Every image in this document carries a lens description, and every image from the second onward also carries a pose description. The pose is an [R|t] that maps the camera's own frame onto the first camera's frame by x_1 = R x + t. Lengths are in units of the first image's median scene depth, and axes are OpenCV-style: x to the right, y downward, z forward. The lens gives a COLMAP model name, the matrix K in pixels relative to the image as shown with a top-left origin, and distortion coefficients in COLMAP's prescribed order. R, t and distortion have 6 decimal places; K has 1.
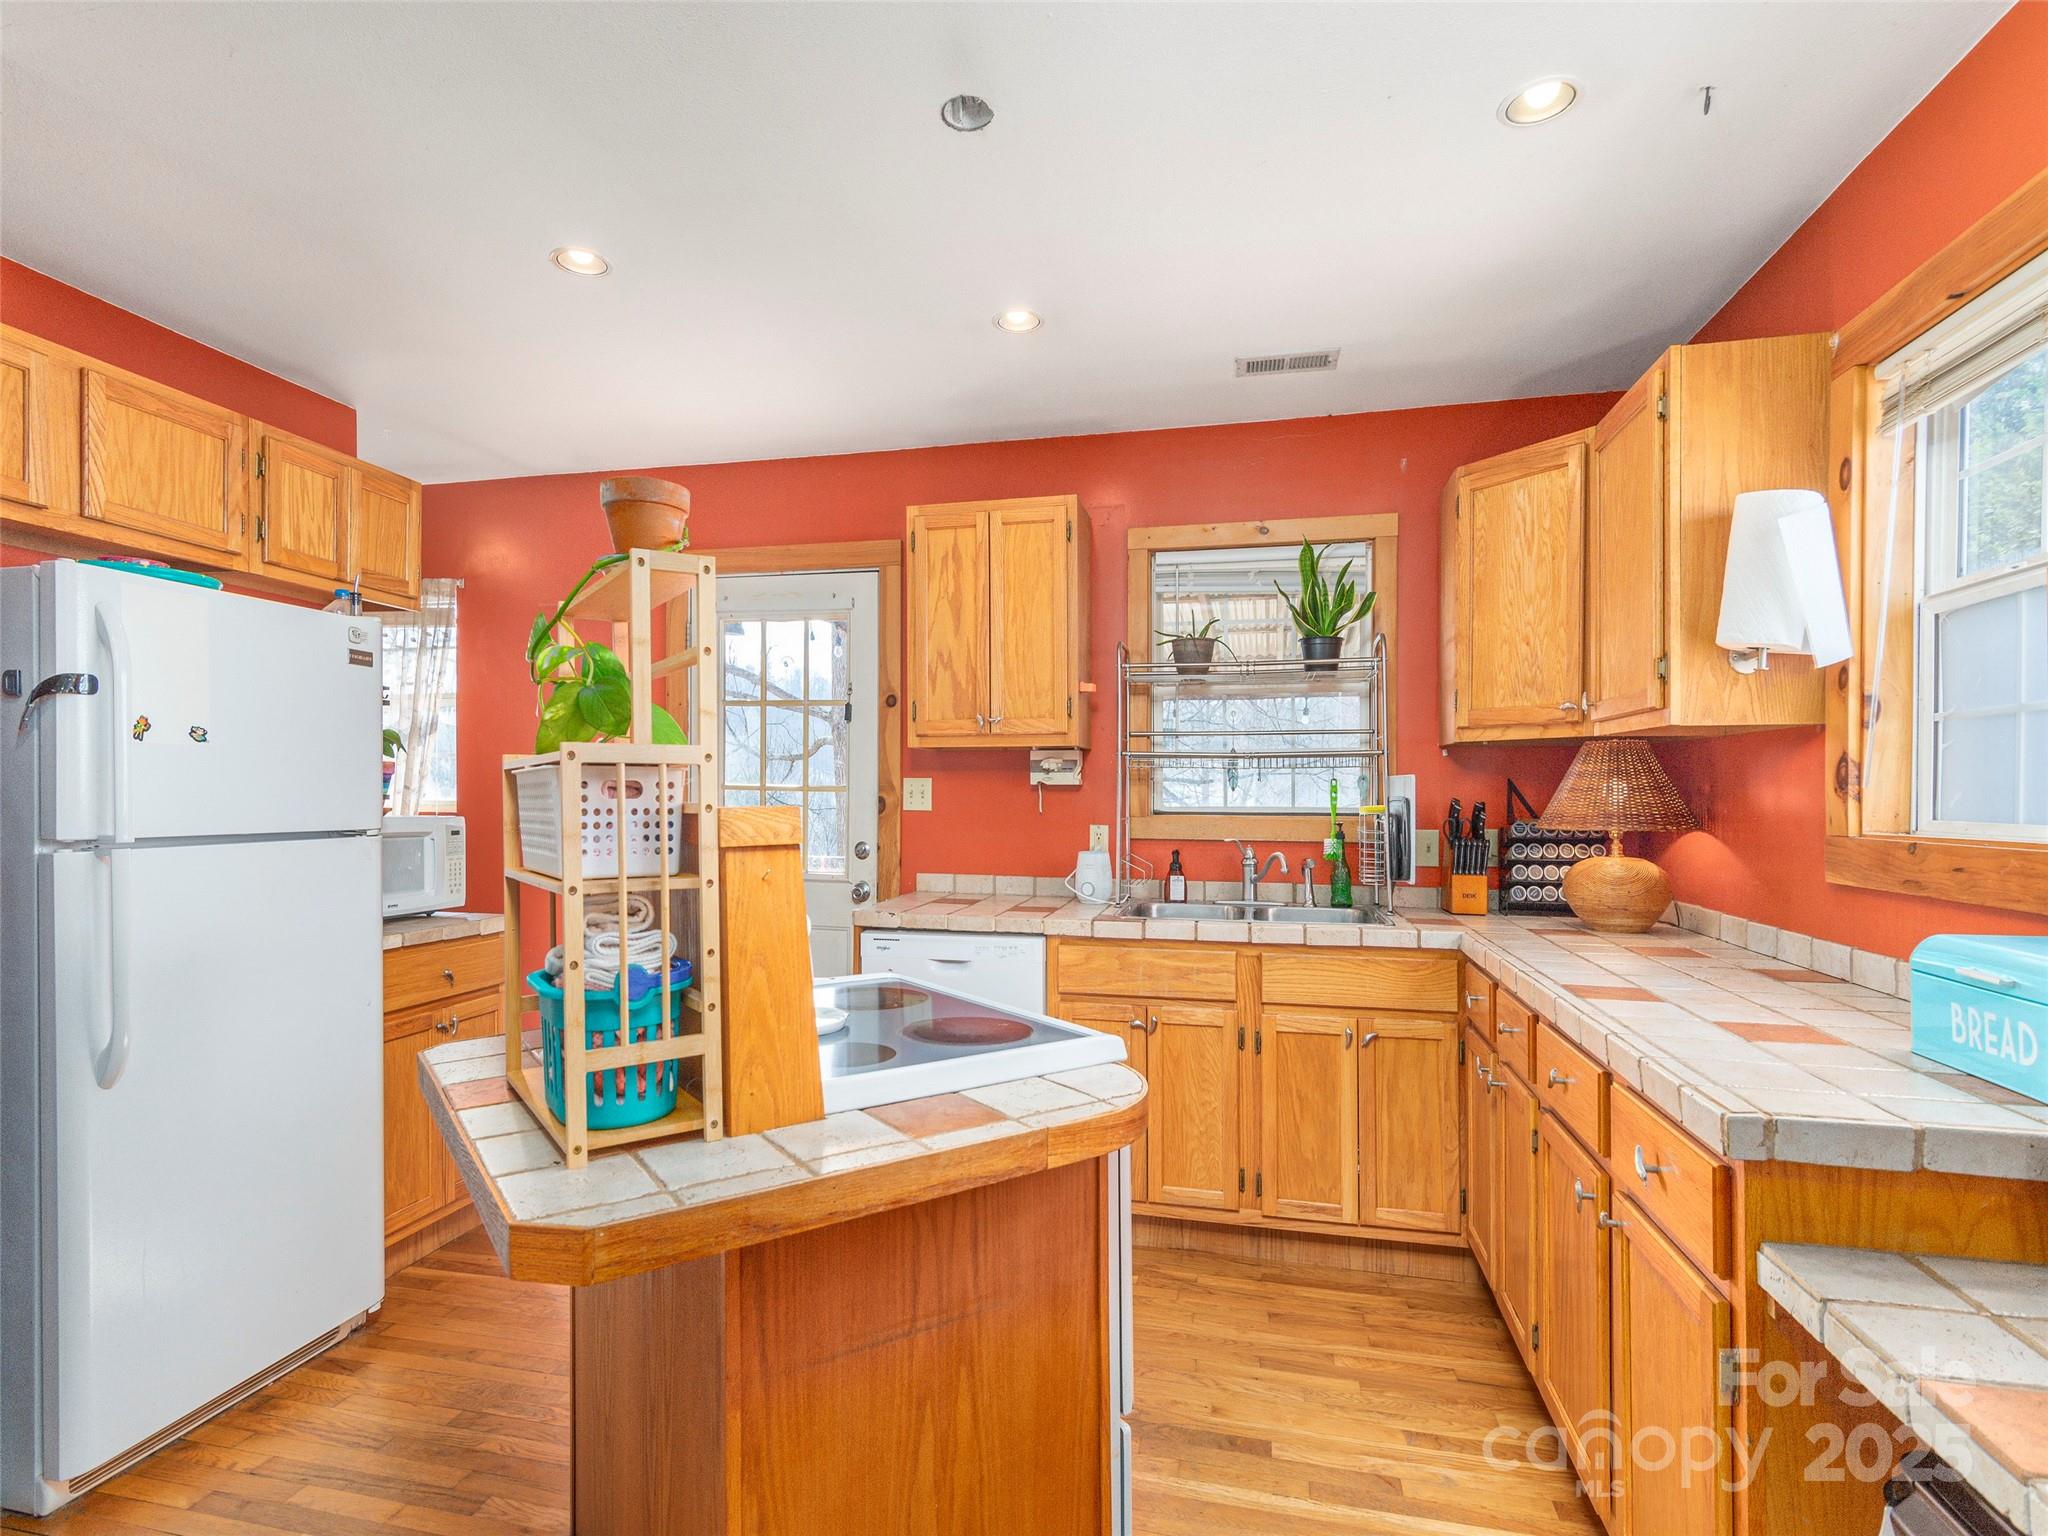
lens RADIAL K [[1018.9, 0, 1013.5], [0, 1018.9, 782.4], [0, 0, 1]] dist [0.002804, 0.000020]
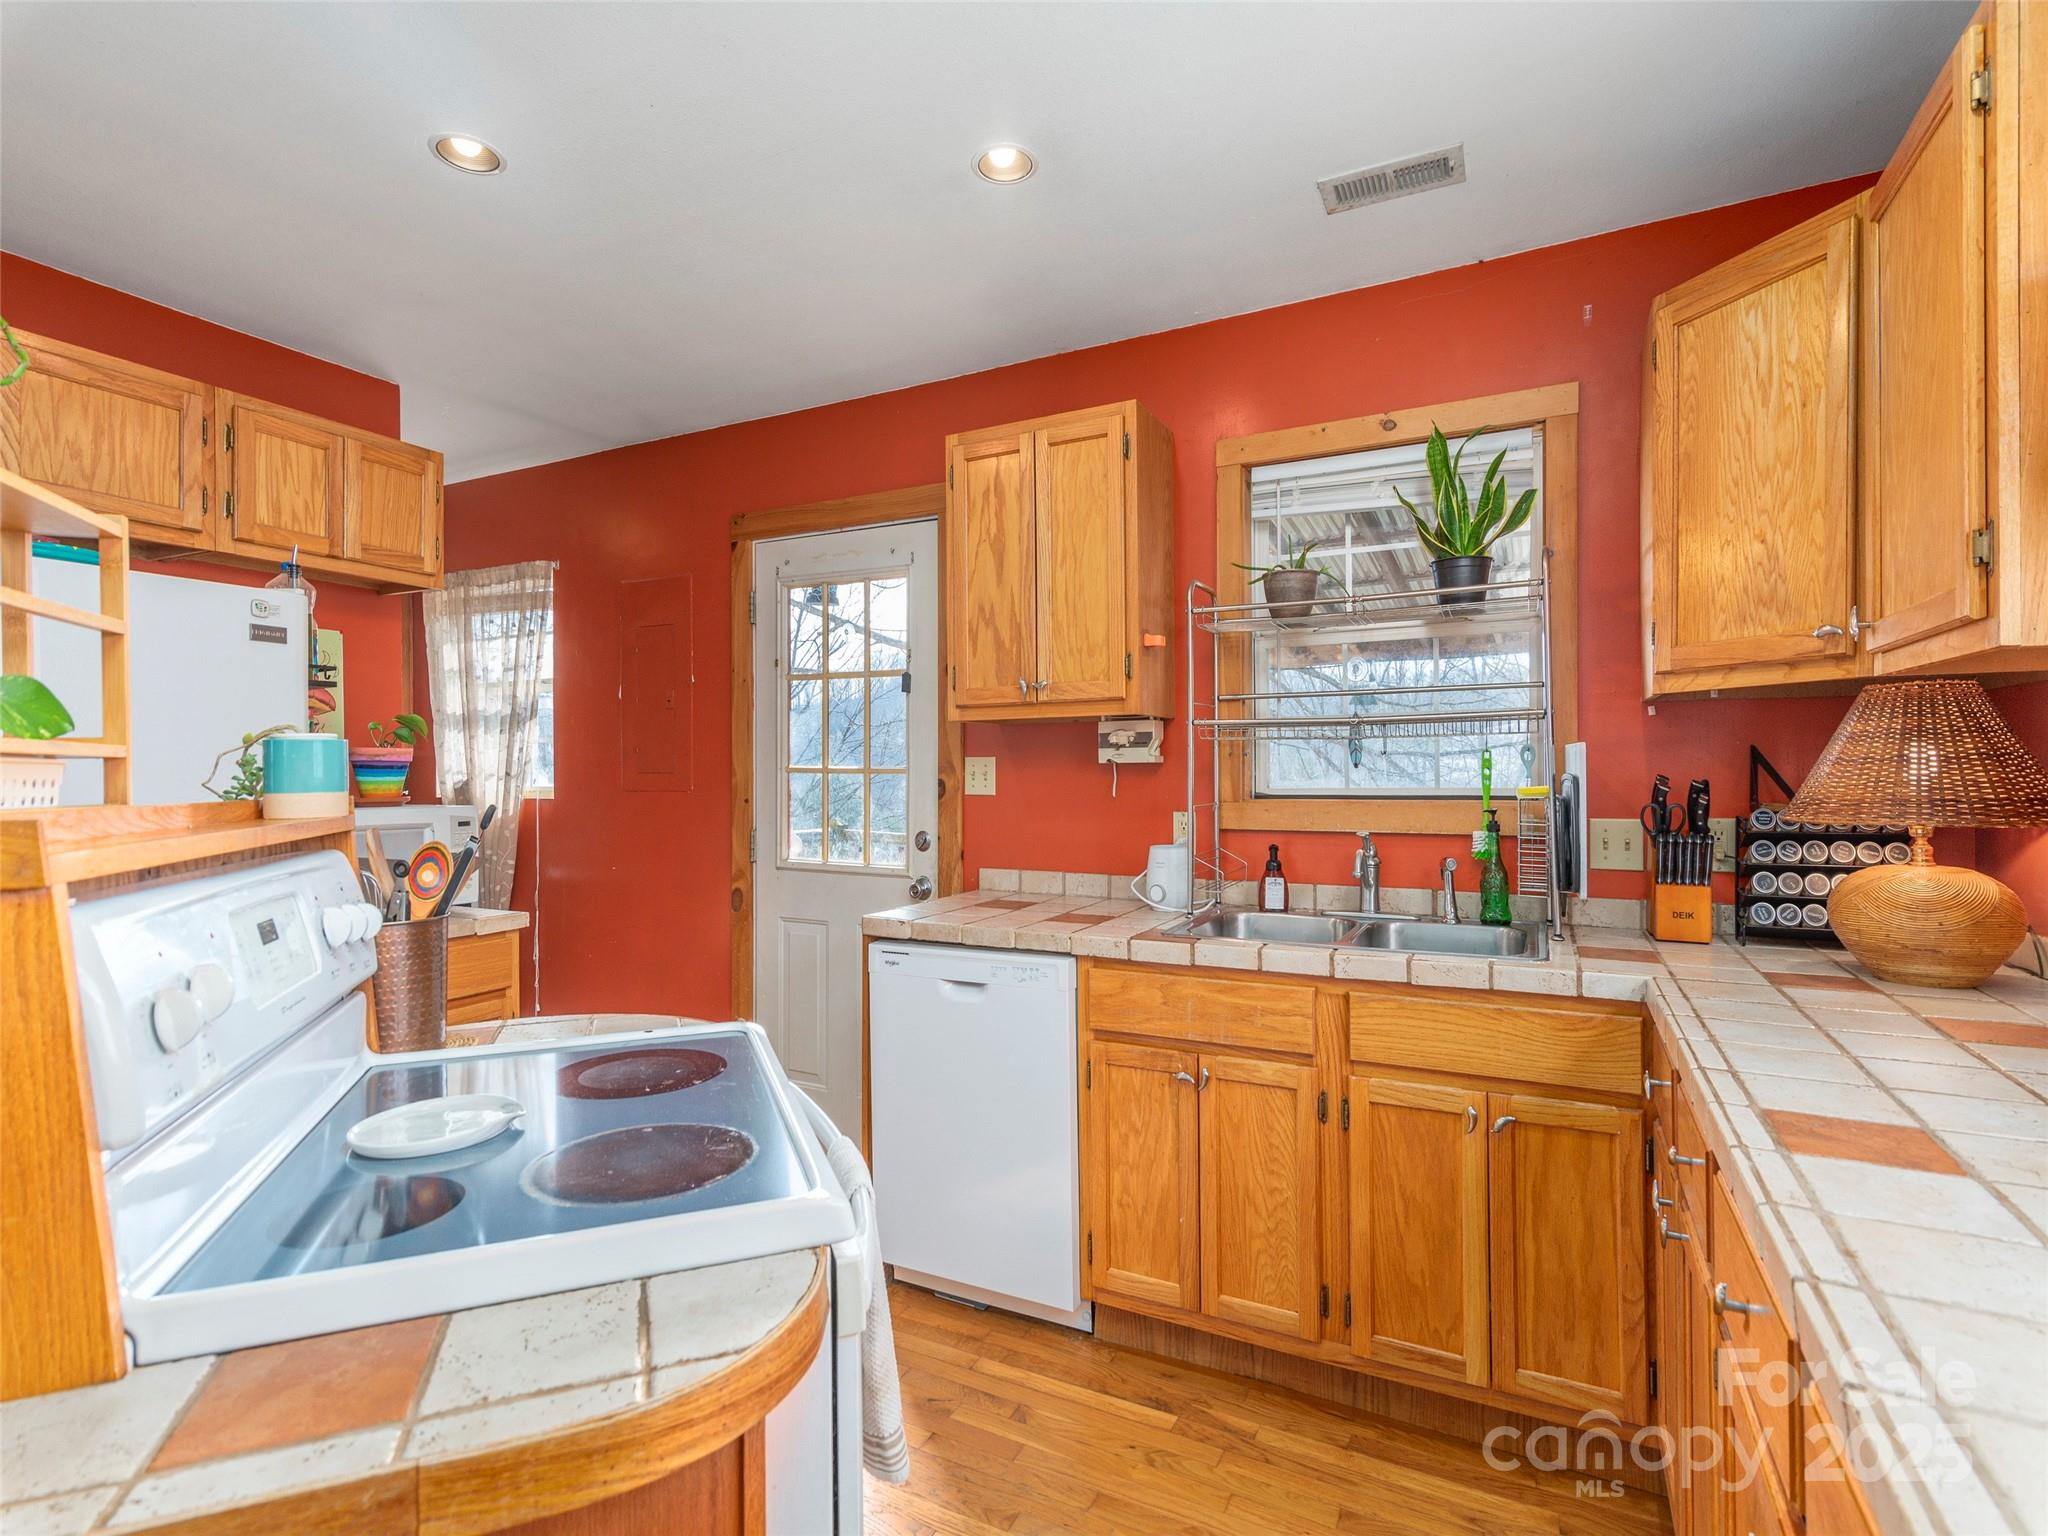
lens RADIAL K [[1011.0, 0, 1024.0], [0, 1011.0, 768.0], [0, 0, 1]] dist [0.006179, -0.000931]
pose [[0.973697, -0.012592, -0.227498, 0.172035], [0.014468, 0.999874, 0.006584, -0.000269], [0.227386, -0.009702, 0.973756, 0.230832]]
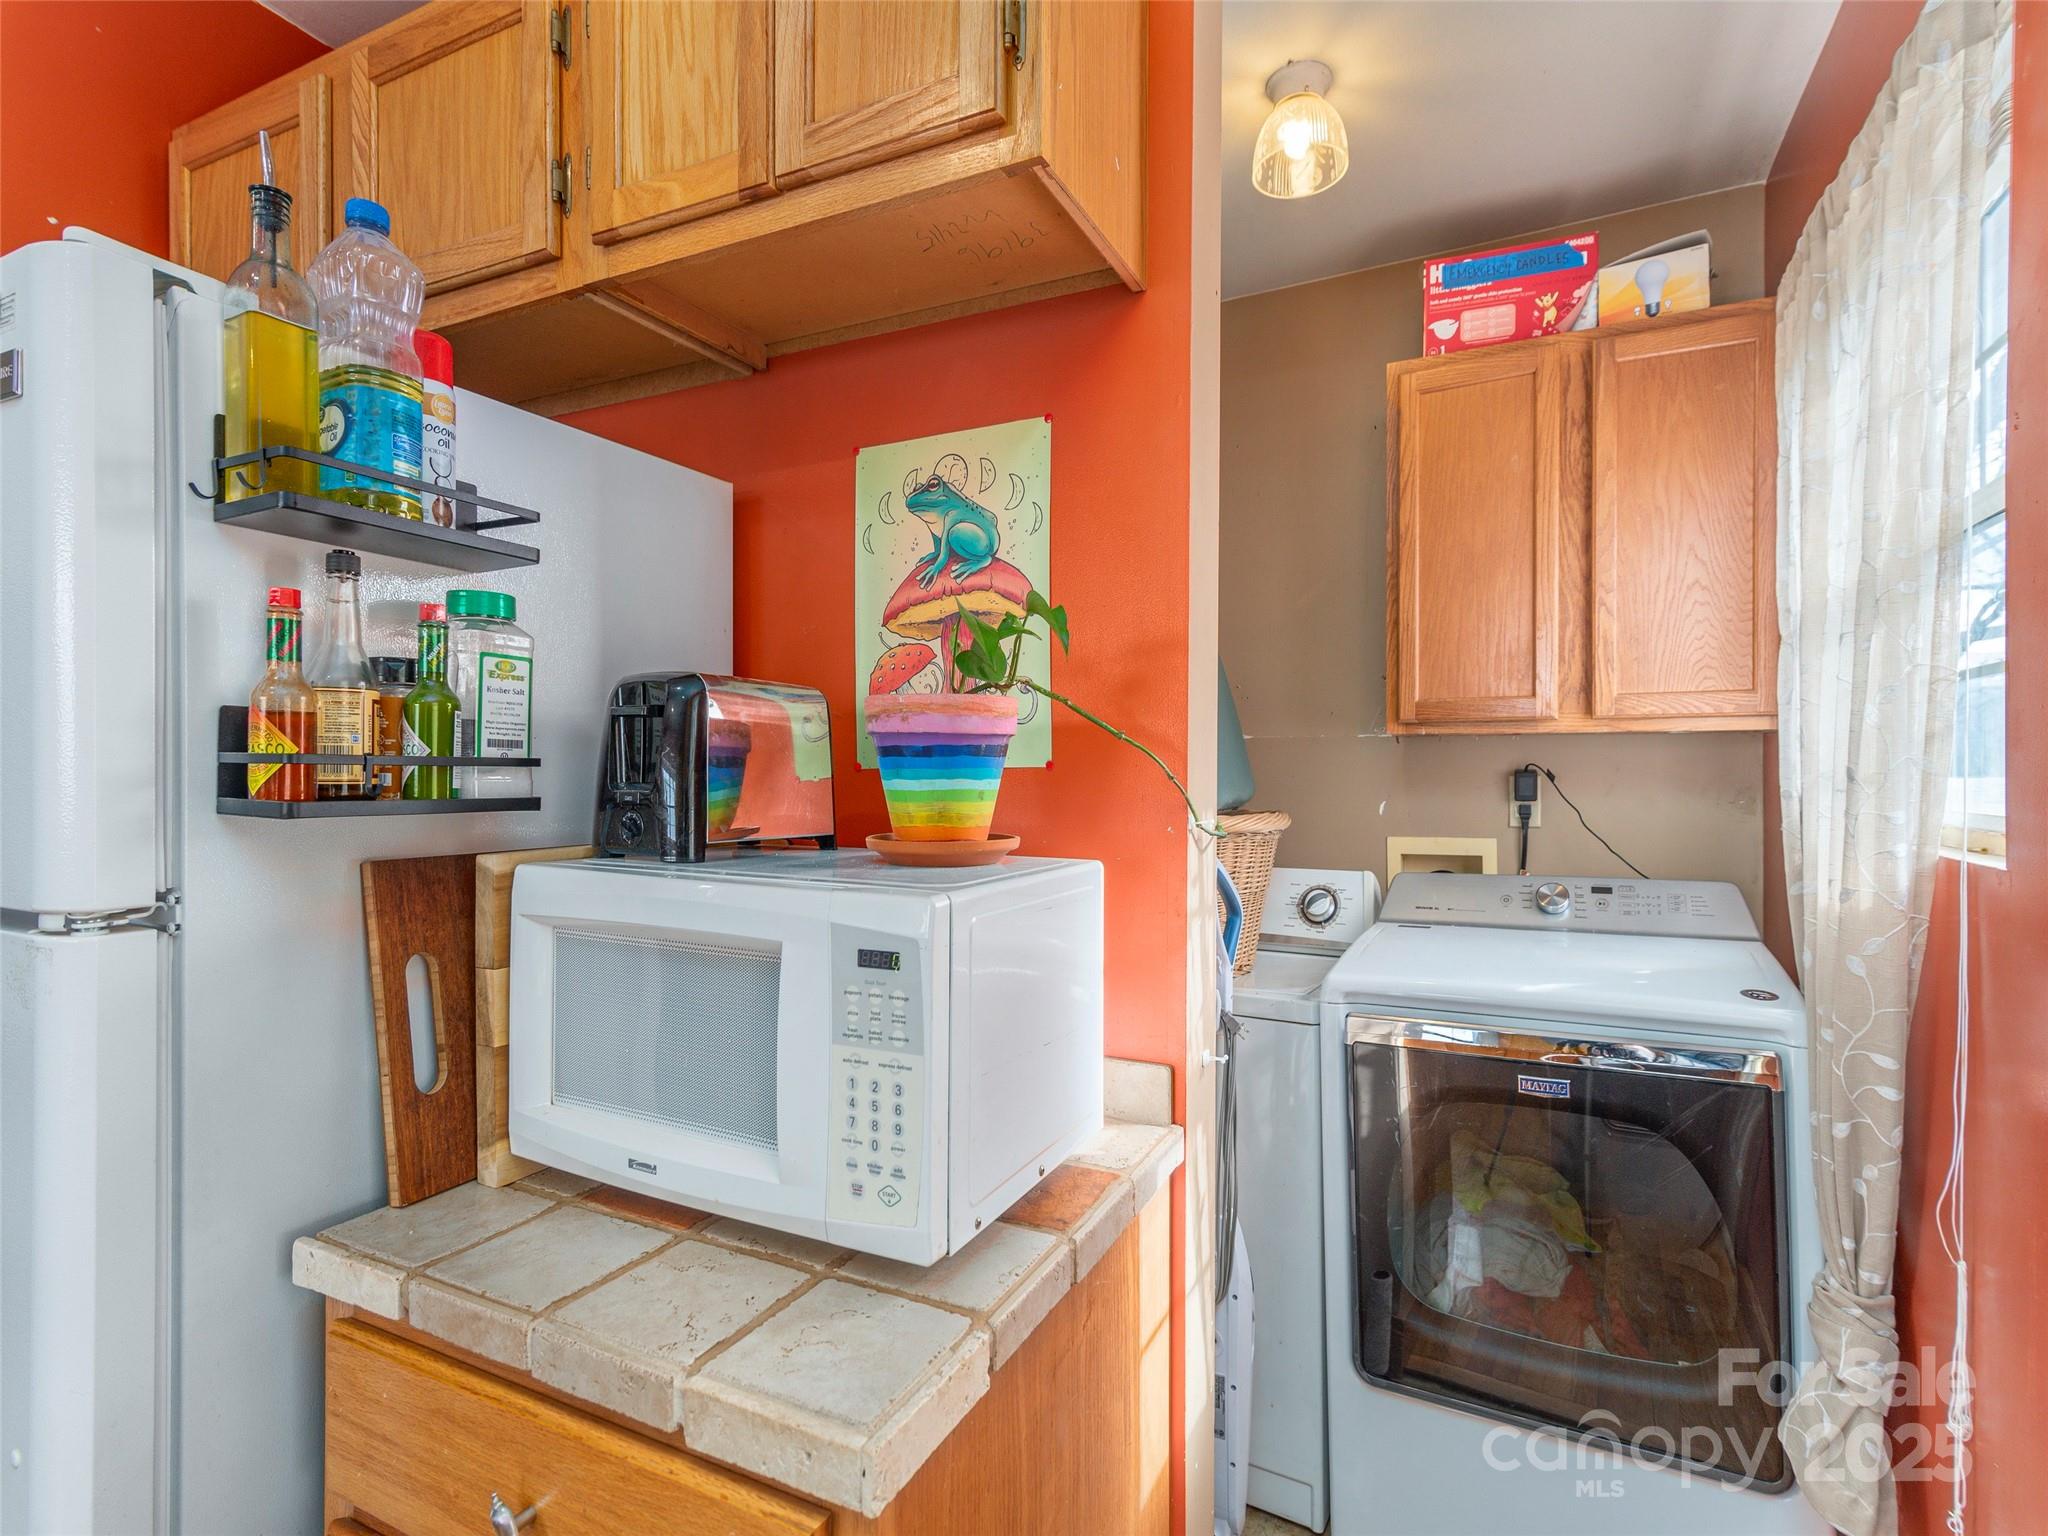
lens RADIAL K [[1011.0, 0, 1024.0], [0, 1011.0, 768.0], [0, 0, 1]] dist [0.006179, -0.000931]
pose [[-0.214995, -0.002016, -0.976613, -0.334673], [0.003652, 0.999989, -0.002868, 0.003049], [0.976608, -0.004183, -0.214985, 1.165336]]
